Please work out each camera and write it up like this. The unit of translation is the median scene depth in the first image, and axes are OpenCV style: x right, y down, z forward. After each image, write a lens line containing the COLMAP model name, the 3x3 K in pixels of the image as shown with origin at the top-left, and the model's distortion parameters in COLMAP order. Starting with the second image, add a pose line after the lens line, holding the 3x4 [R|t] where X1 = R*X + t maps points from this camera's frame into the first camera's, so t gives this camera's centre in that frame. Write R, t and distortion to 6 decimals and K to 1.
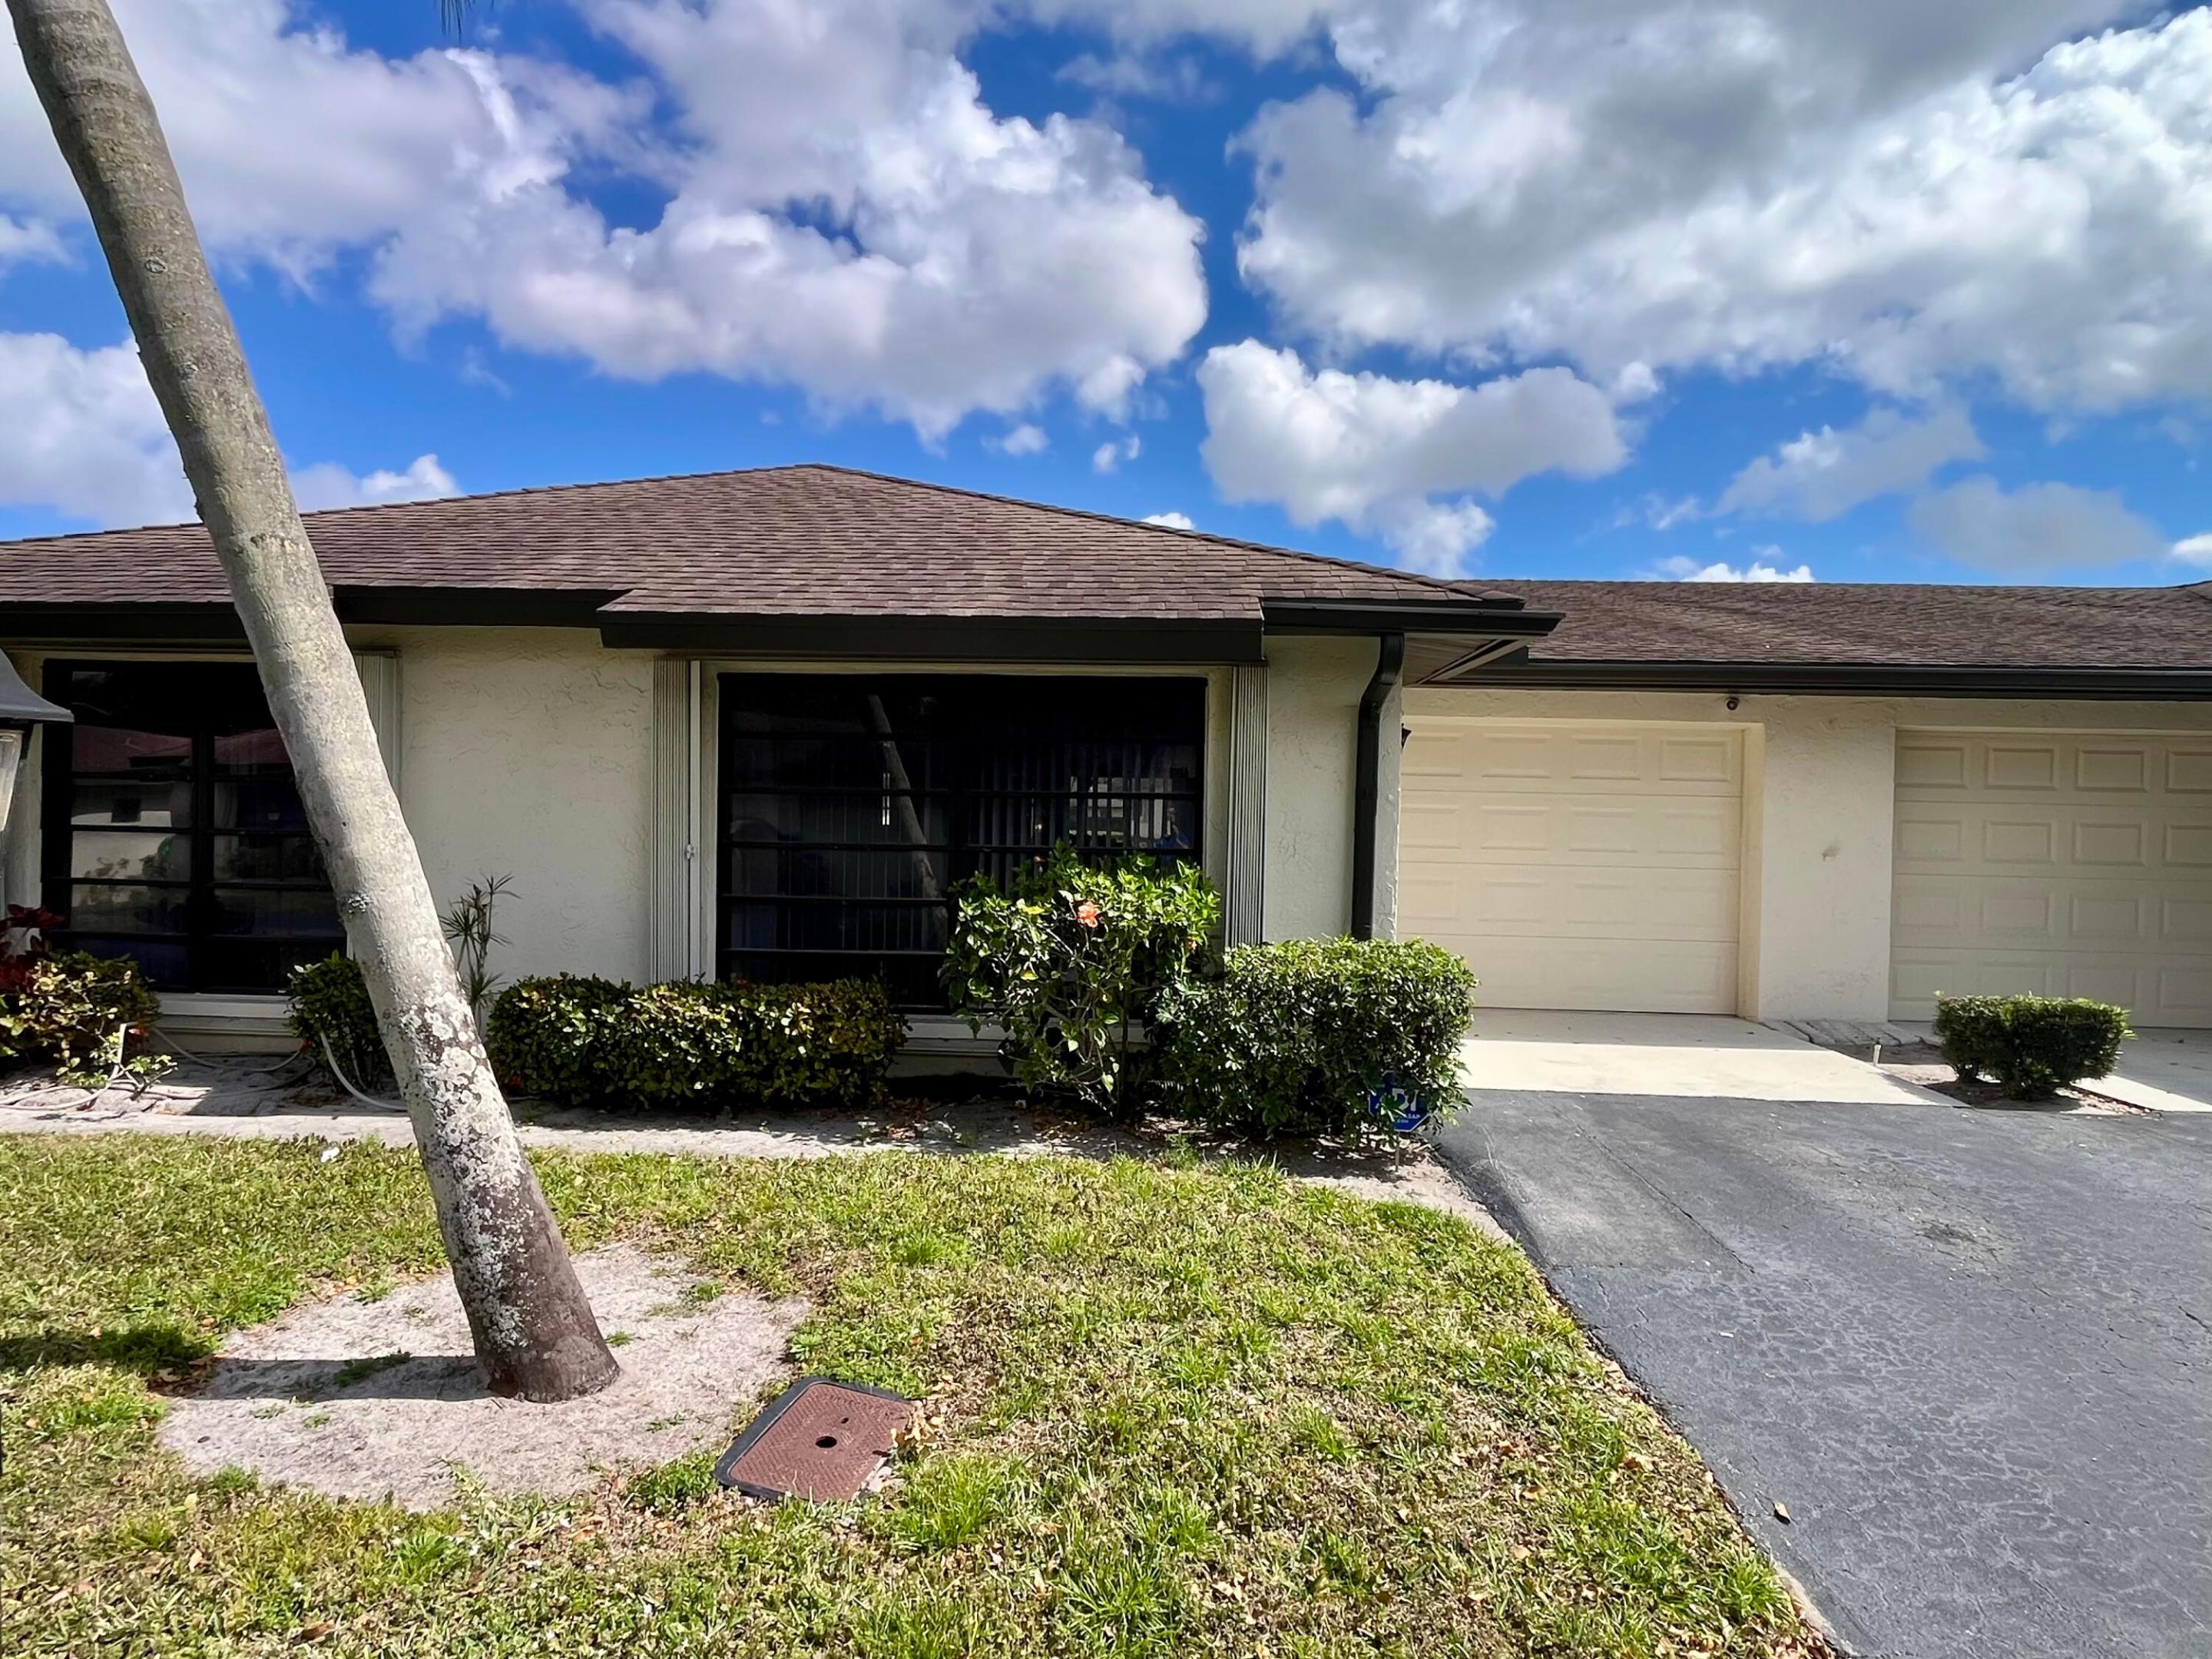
lens RADIAL K [[1226.5, 0, 1106.0], [0, 1226.5, 829.5], [0, 0, 1]] dist [0.000802, 0.000037]
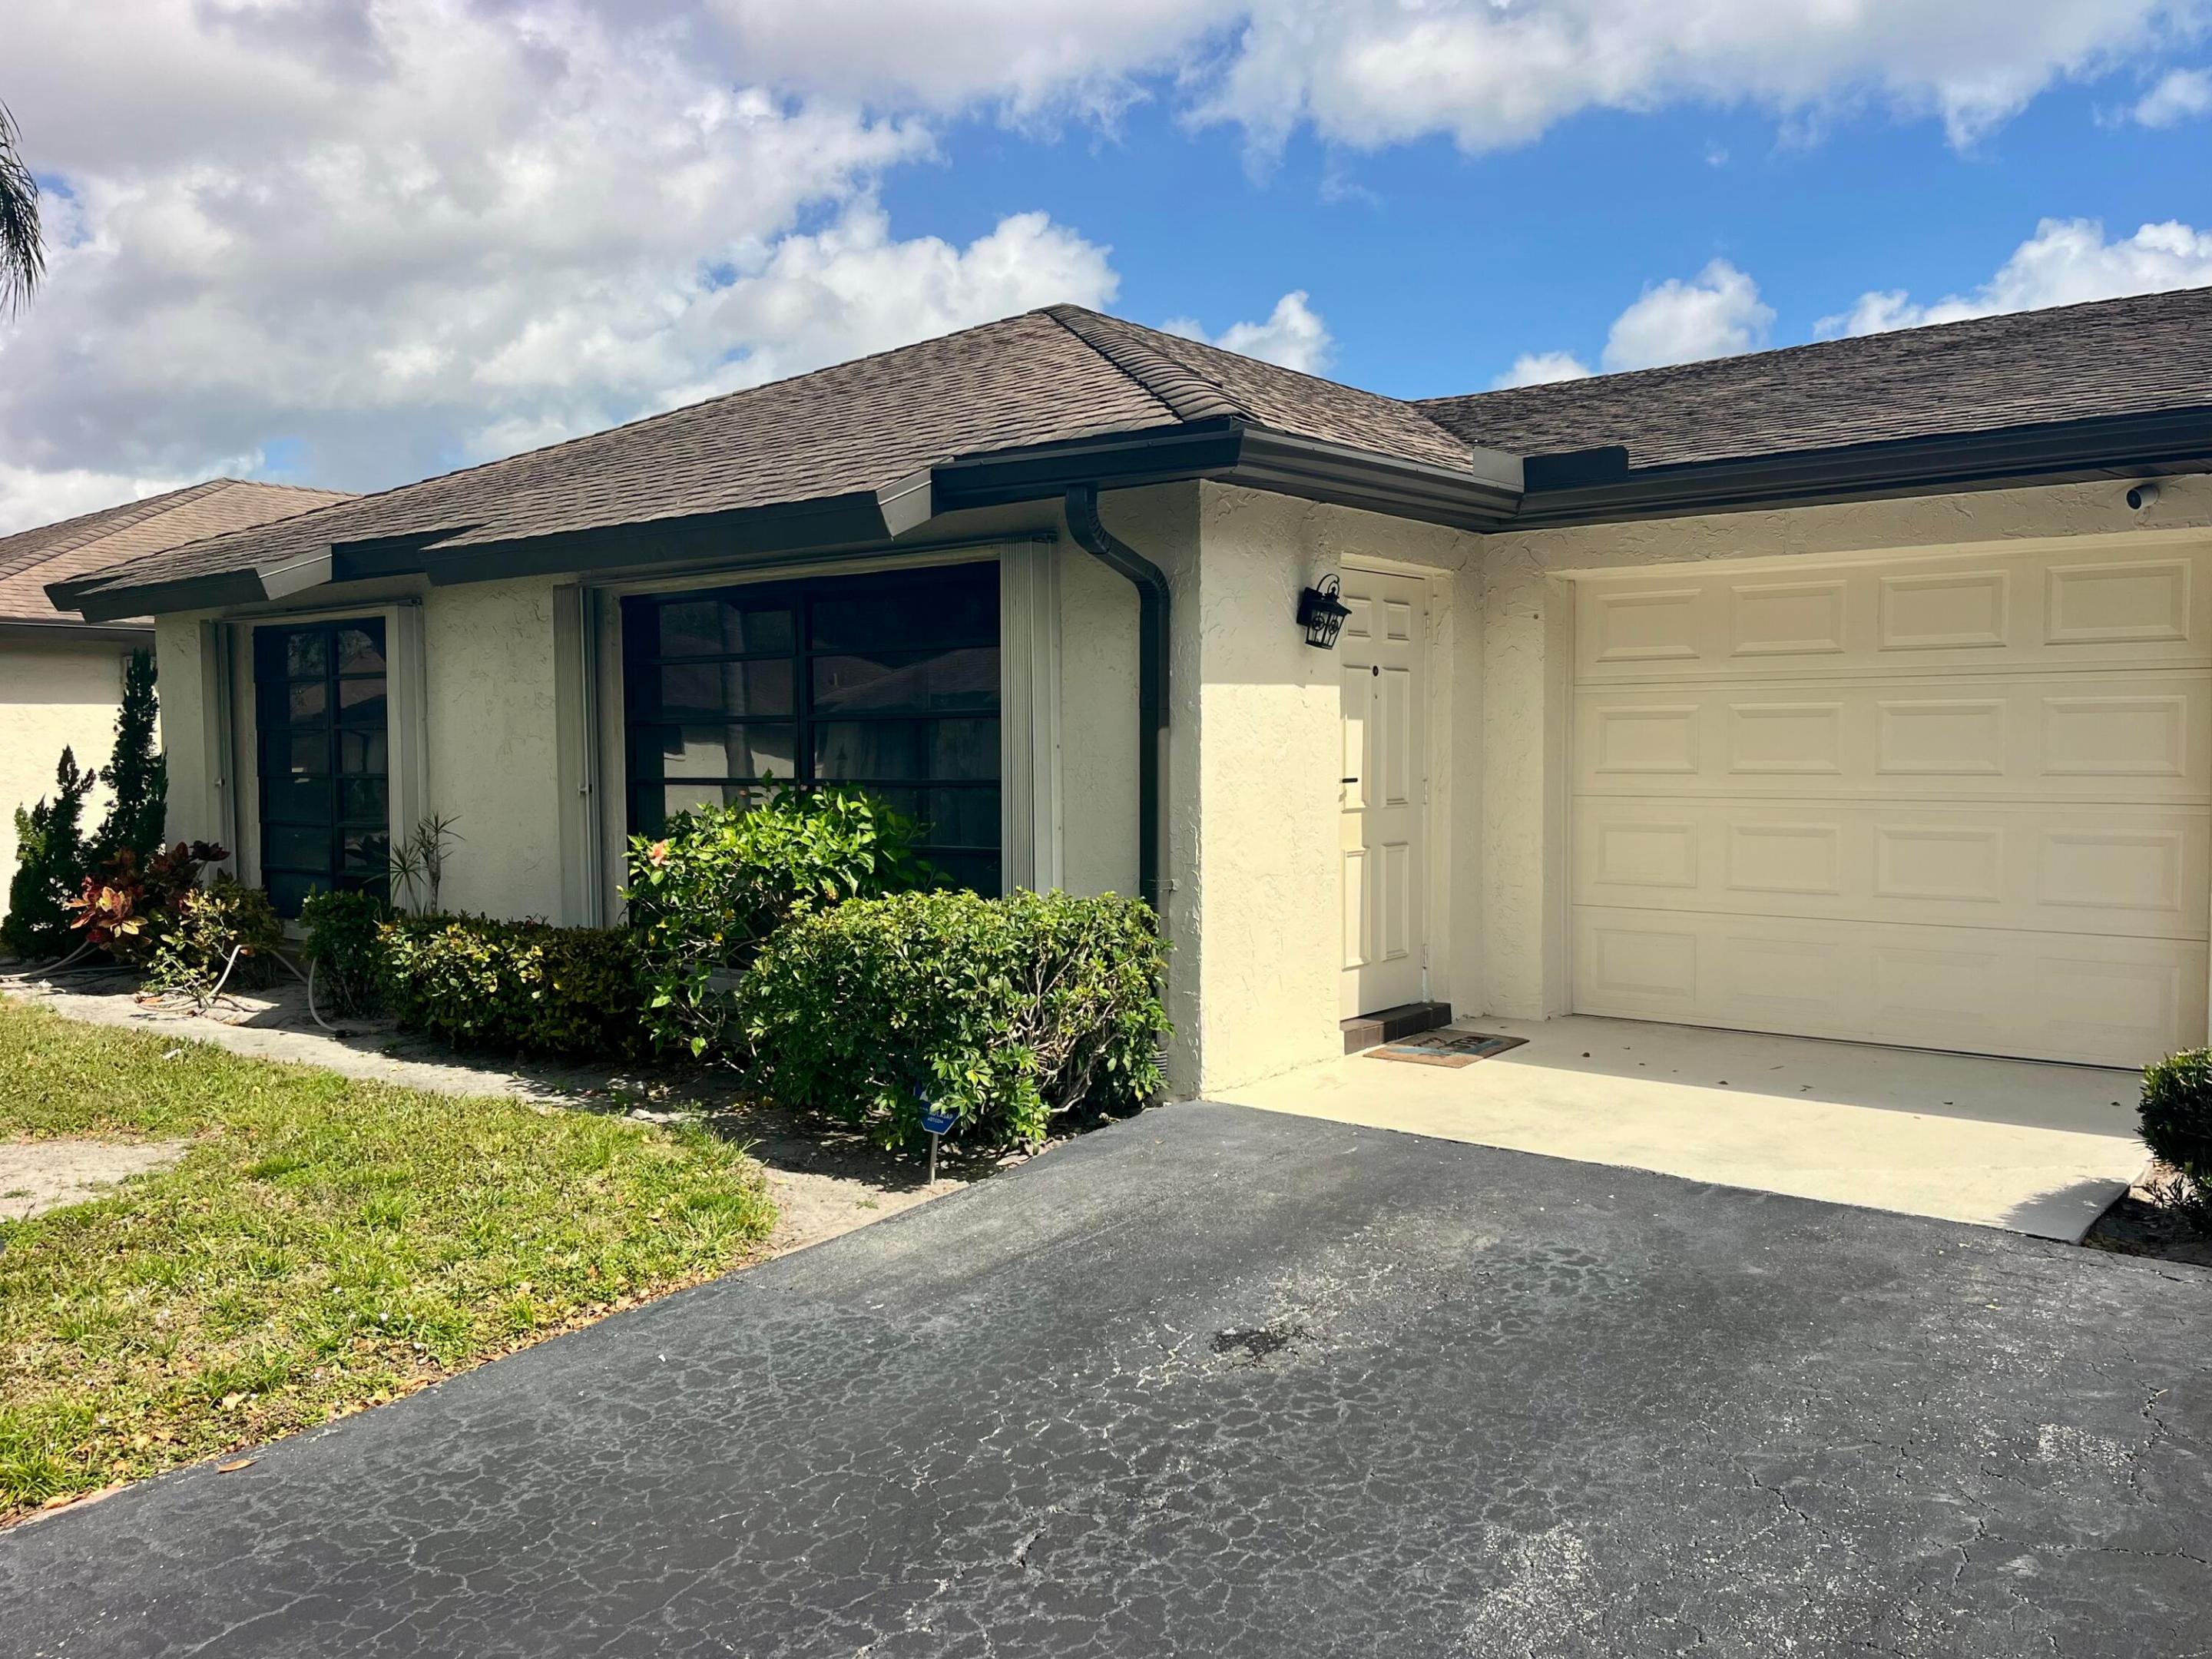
lens RADIAL K [[1759.2, 0, 1106.0], [0, 1759.2, 829.5], [0, 0, 1]] dist [0.009136, 0.003743]
pose [[0.811179, 0.000793, -0.584798, 0.764121], [0.018331, 0.999473, 0.026782, 0.018712], [0.584511, -0.032445, 0.810737, 0.125885]]
